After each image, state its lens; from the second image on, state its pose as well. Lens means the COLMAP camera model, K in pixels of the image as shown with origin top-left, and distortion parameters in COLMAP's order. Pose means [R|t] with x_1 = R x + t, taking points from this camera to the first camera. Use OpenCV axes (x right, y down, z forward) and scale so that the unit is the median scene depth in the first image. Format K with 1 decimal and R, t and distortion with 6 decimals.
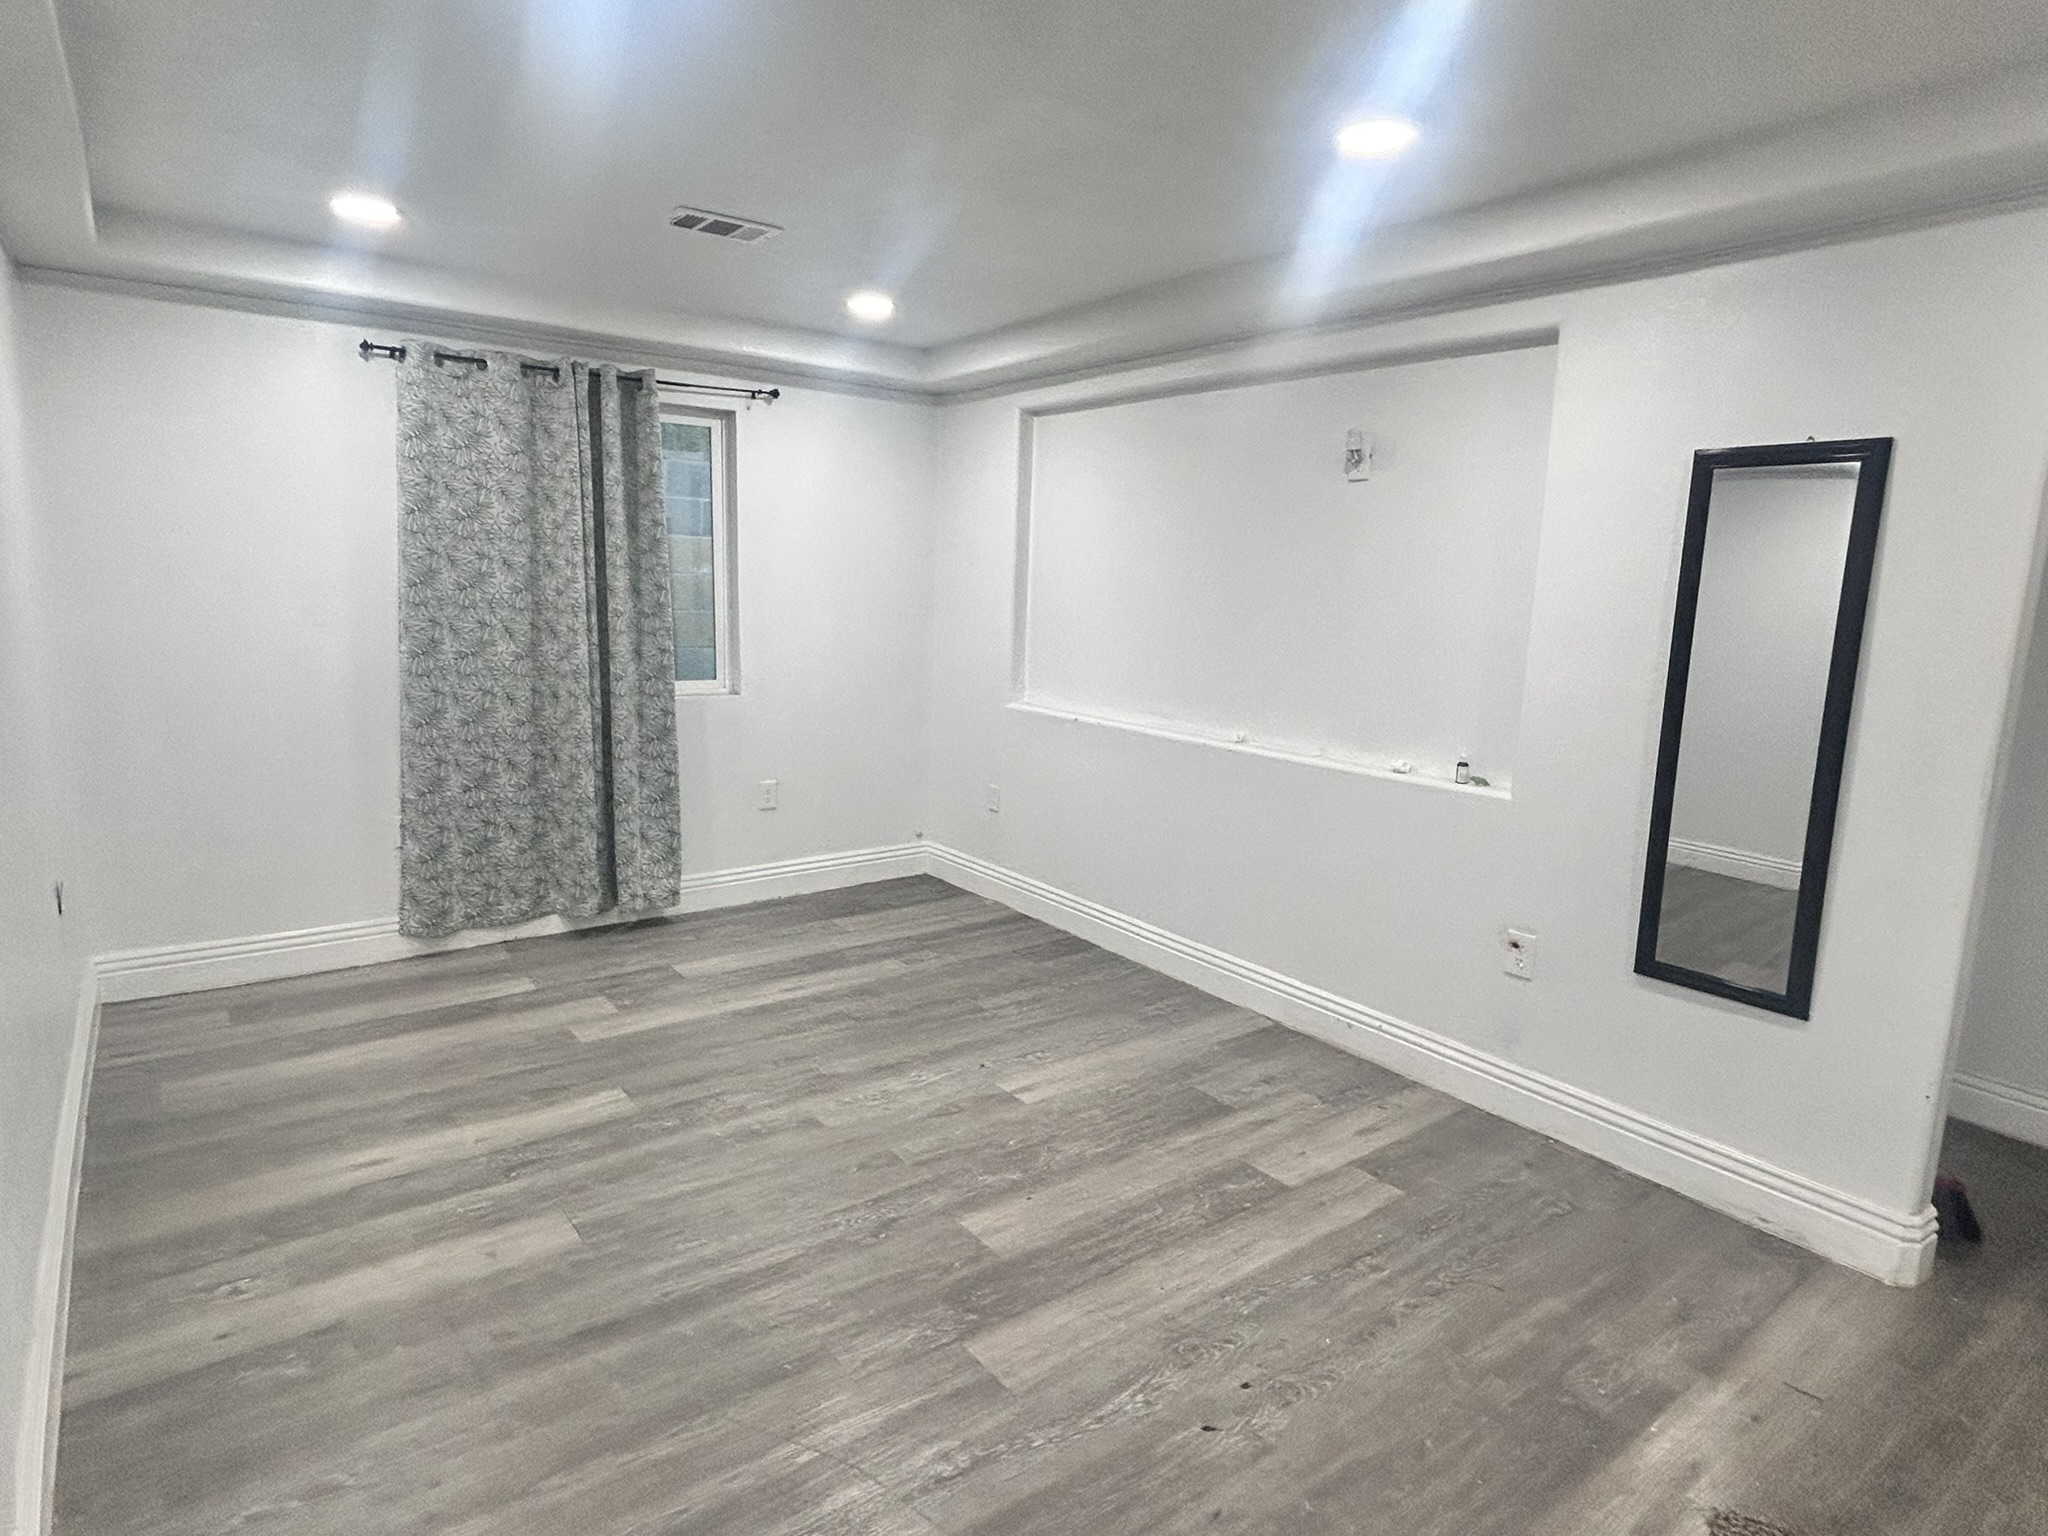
lens RADIAL K [[1136.5, 0, 1013.0], [0, 1136.5, 769.0], [0, 0, 1]] dist [0.002521, -0.001238]
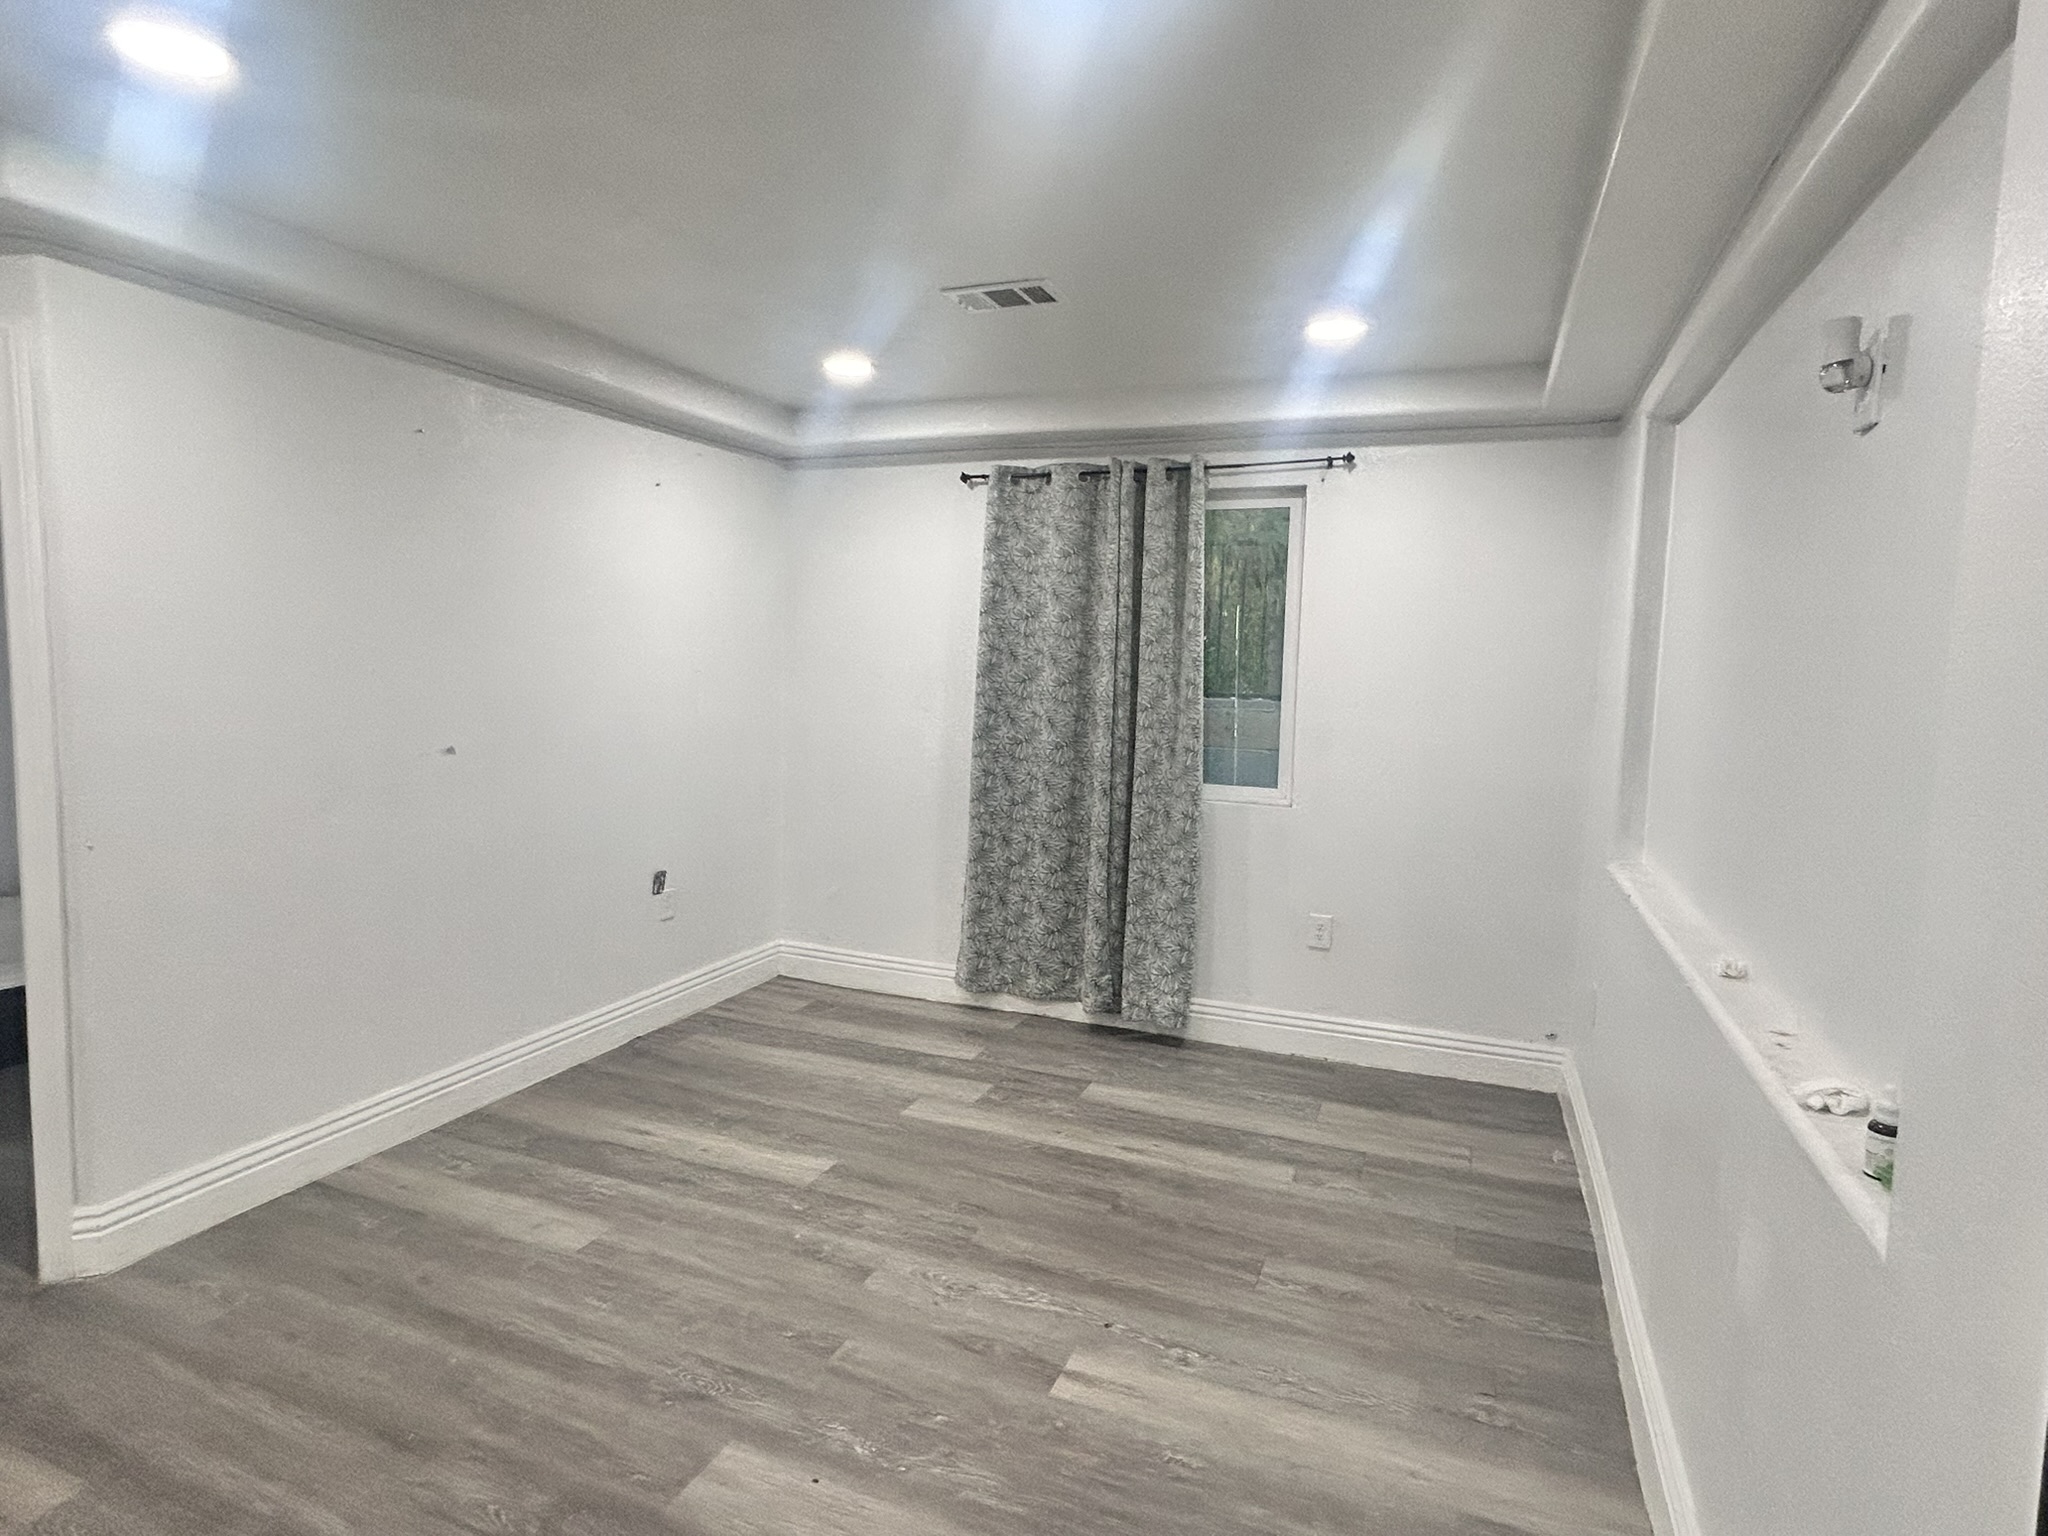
lens RADIAL K [[1136.5, 0, 1012.8], [0, 1136.5, 759.7], [0, 0, 1]] dist [0.002521, -0.001238]
pose [[0.511281, 0.062873, -0.857111, 0.447965], [-0.155551, 0.987618, -0.020342, -0.059147], [0.845219, 0.143725, 0.514730, 0.432258]]
